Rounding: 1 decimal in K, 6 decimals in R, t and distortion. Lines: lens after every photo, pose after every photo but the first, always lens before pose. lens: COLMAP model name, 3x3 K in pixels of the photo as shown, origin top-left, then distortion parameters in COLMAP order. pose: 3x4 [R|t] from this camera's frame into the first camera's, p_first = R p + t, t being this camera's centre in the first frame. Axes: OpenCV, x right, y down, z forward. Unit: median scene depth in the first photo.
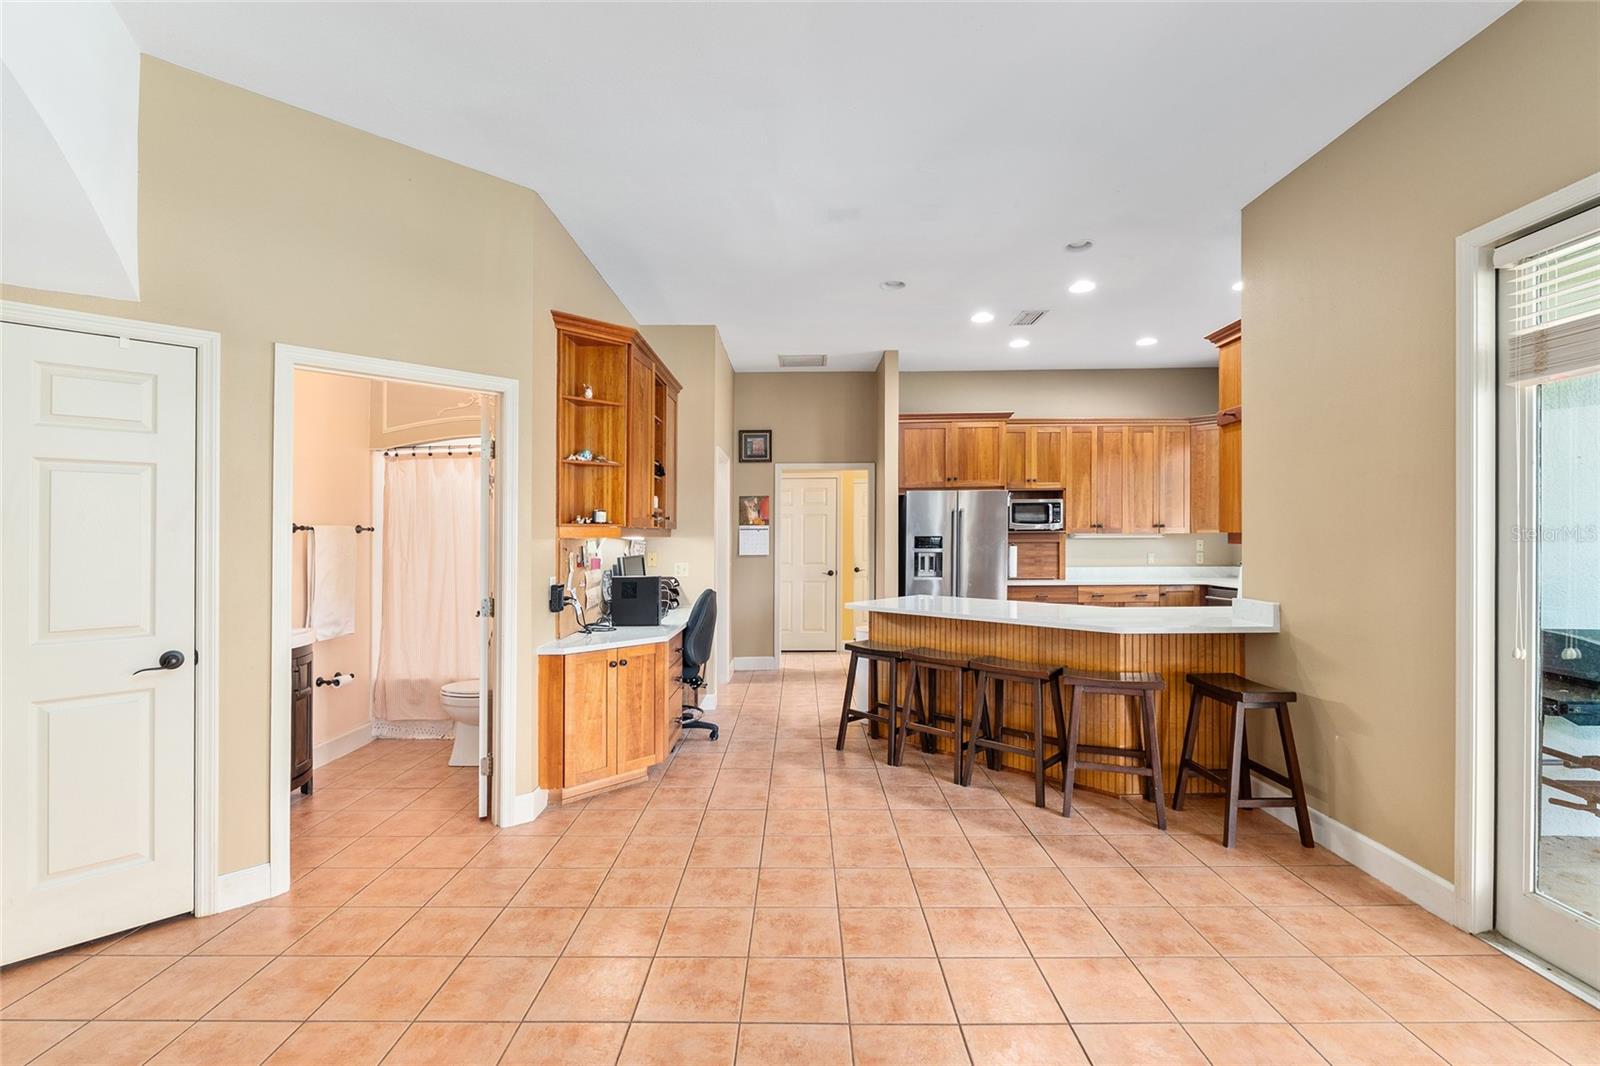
lens RADIAL K [[695.8, 0, 800.0], [0, 695.8, 533.0], [0, 0, 1]] dist [-0.003510, -0.000468]
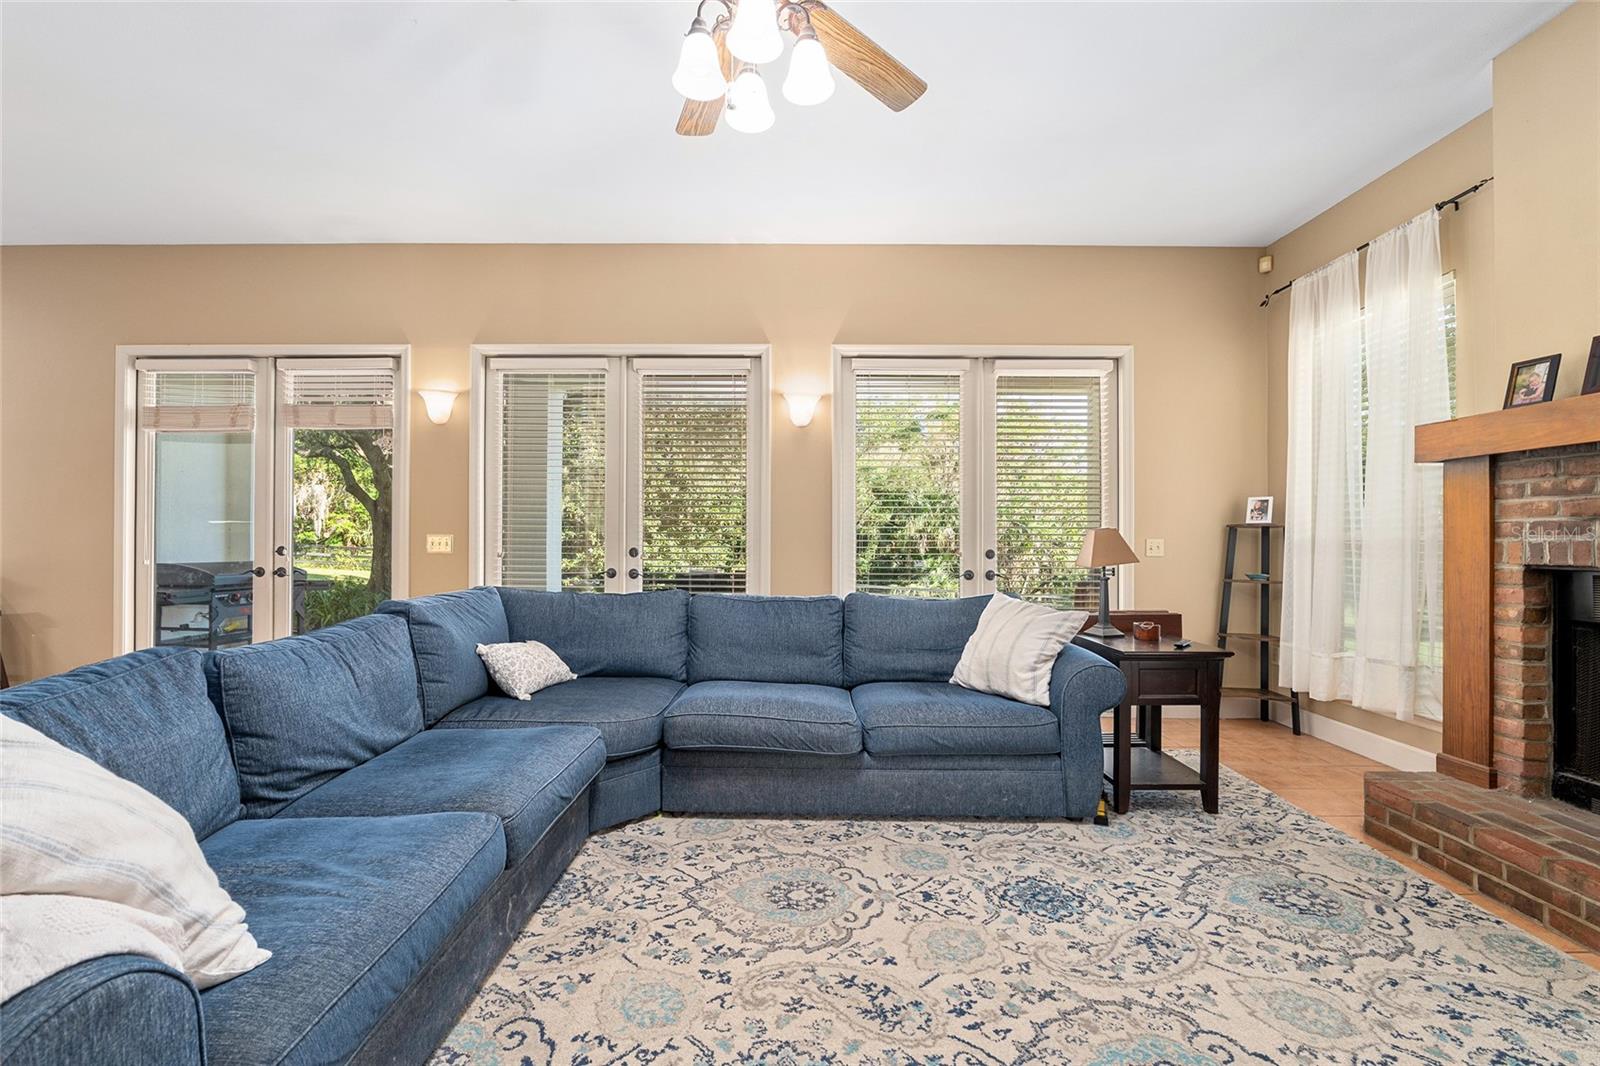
lens RADIAL K [[666.6, 0, 795.3], [0, 666.6, 537.6], [0, 0, 1]] dist [-0.010392, 0.000619]
pose [[0.000691, 0.004597, 0.999989, -0.507445], [-0.005860, 0.999972, -0.004593, 0.056304], [-0.999983, -0.005856, 0.000718, -0.512305]]
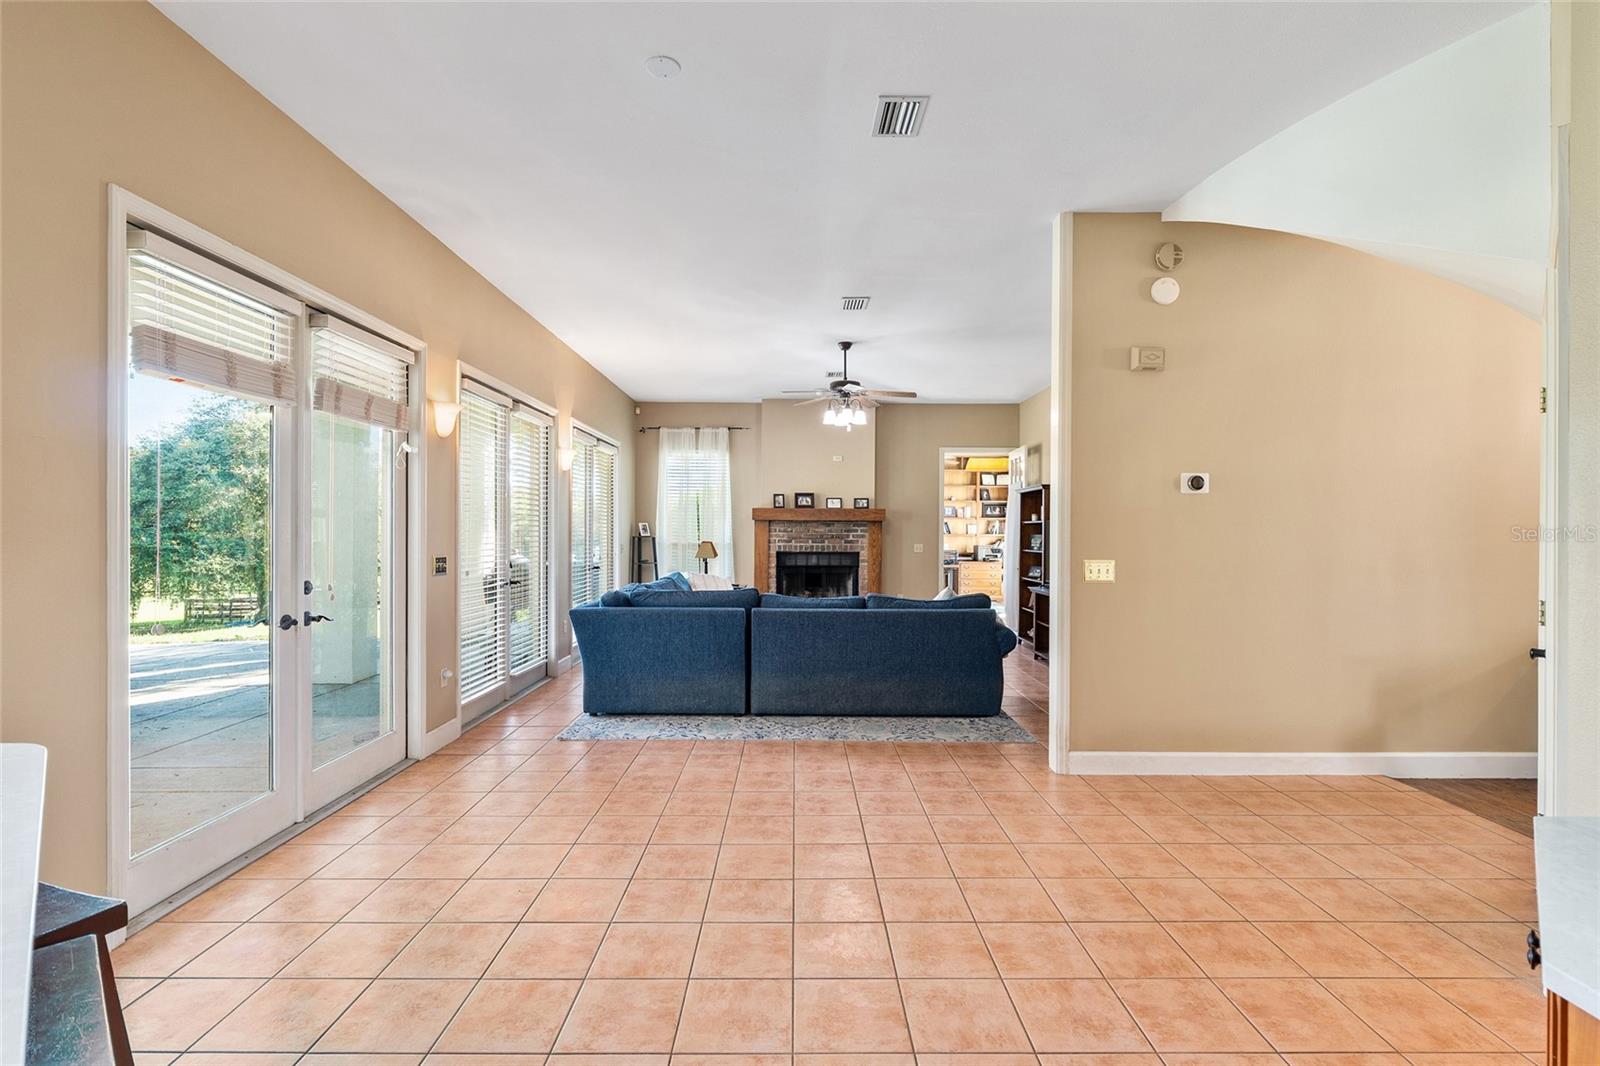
lens RADIAL K [[733.6, 0, 800.0], [0, 733.6, 533.0], [0, 0, 1]] dist [0.000738, 0.000068]
pose [[-0.999952, -0.000144, -0.009832, 0.037645], [-0.000128, 0.999999, -0.001661, 0.018948], [0.009833, -0.001660, -0.999950, 1.182701]]
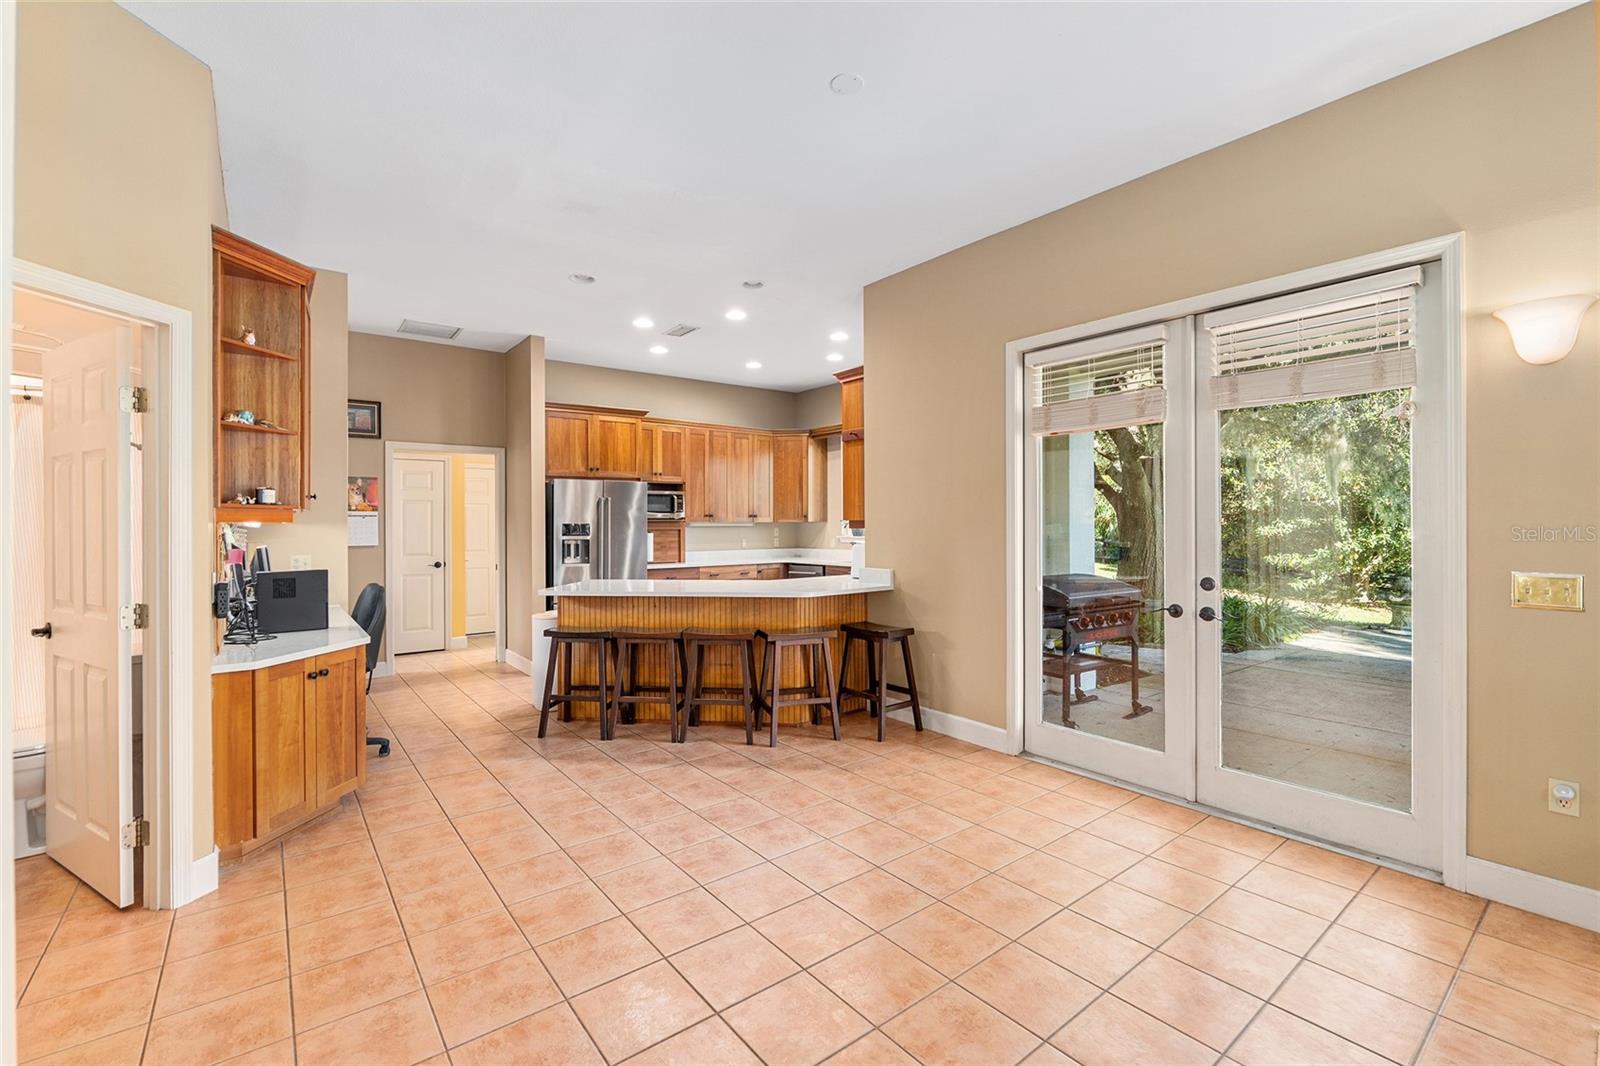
lens RADIAL K [[684.6, 0, 796.0], [0, 684.6, 526.8], [0, 0, 1]] dist [-0.004515, -0.000350]
pose [[0.786147, -0.000680, 0.618039, -0.287179], [-0.001310, 0.999995, 0.002767, 0.008706], [-0.618038, -0.002985, 0.786142, 0.010545]]
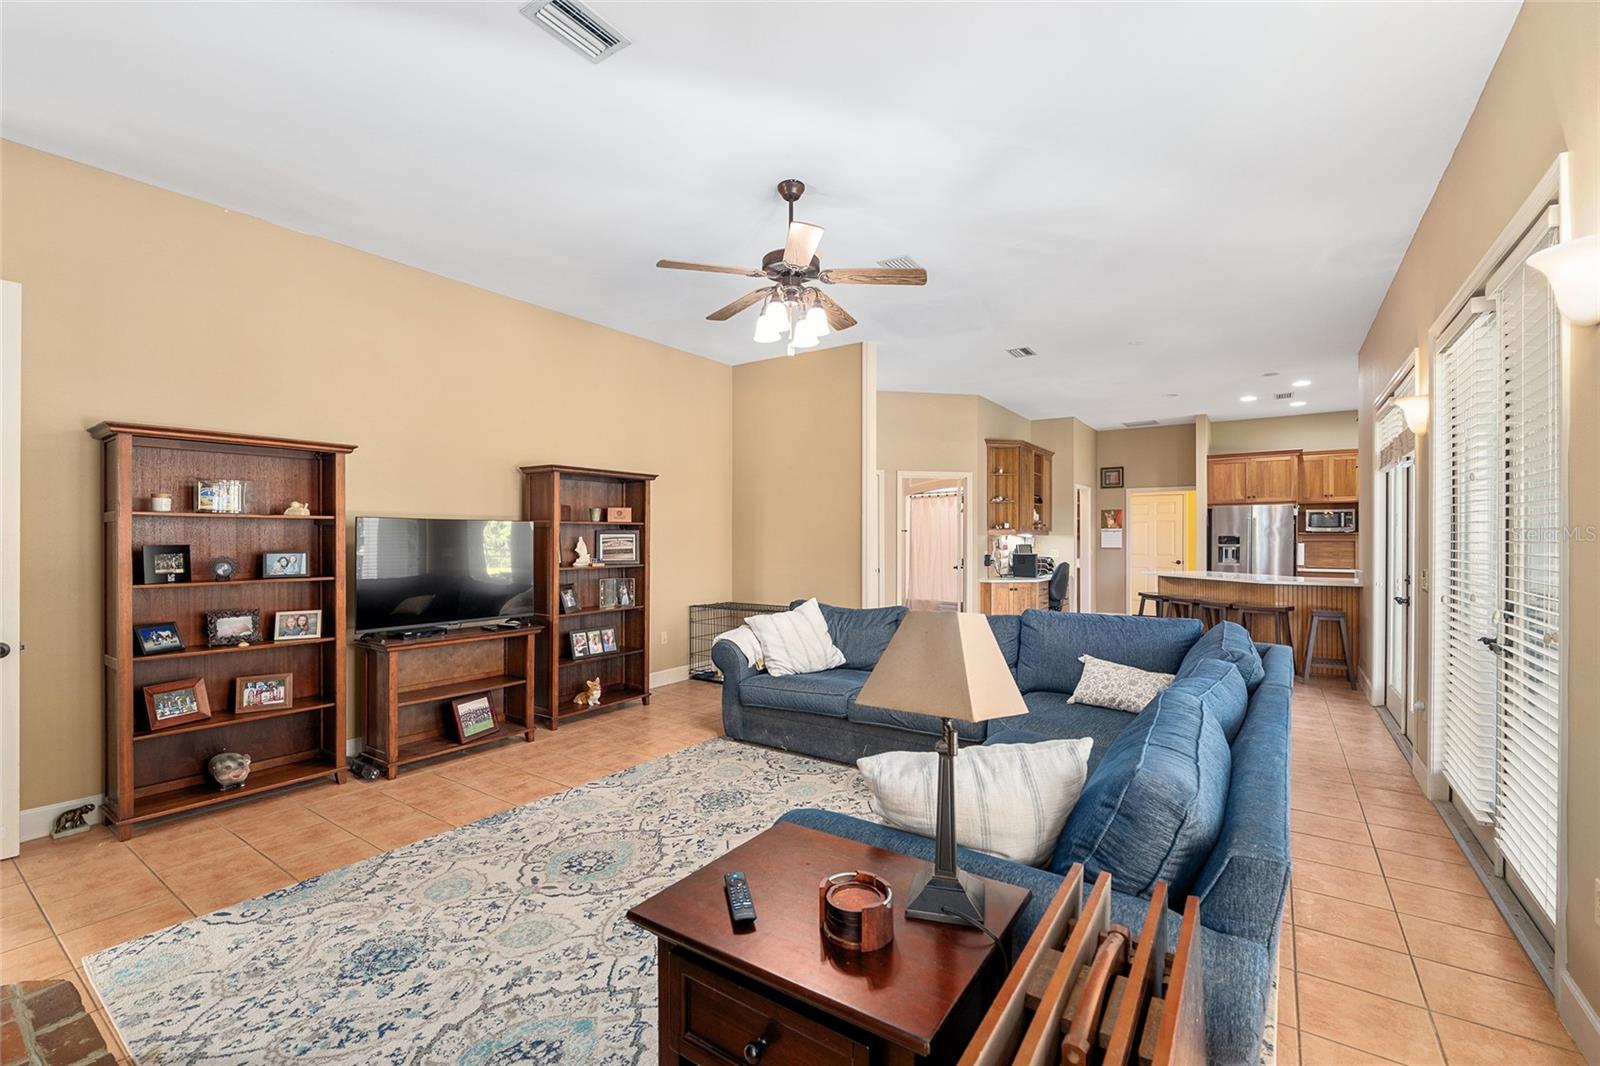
lens RADIAL K [[684.6, 0, 796.0], [0, 684.6, 526.8], [0, 0, 1]] dist [-0.004515, -0.000350]
pose [[0.821037, -0.002212, -0.570870, 0.405241], [-0.003823, 0.999949, -0.009373, 0.003597], [0.570862, 0.009878, 0.820987, -1.168040]]
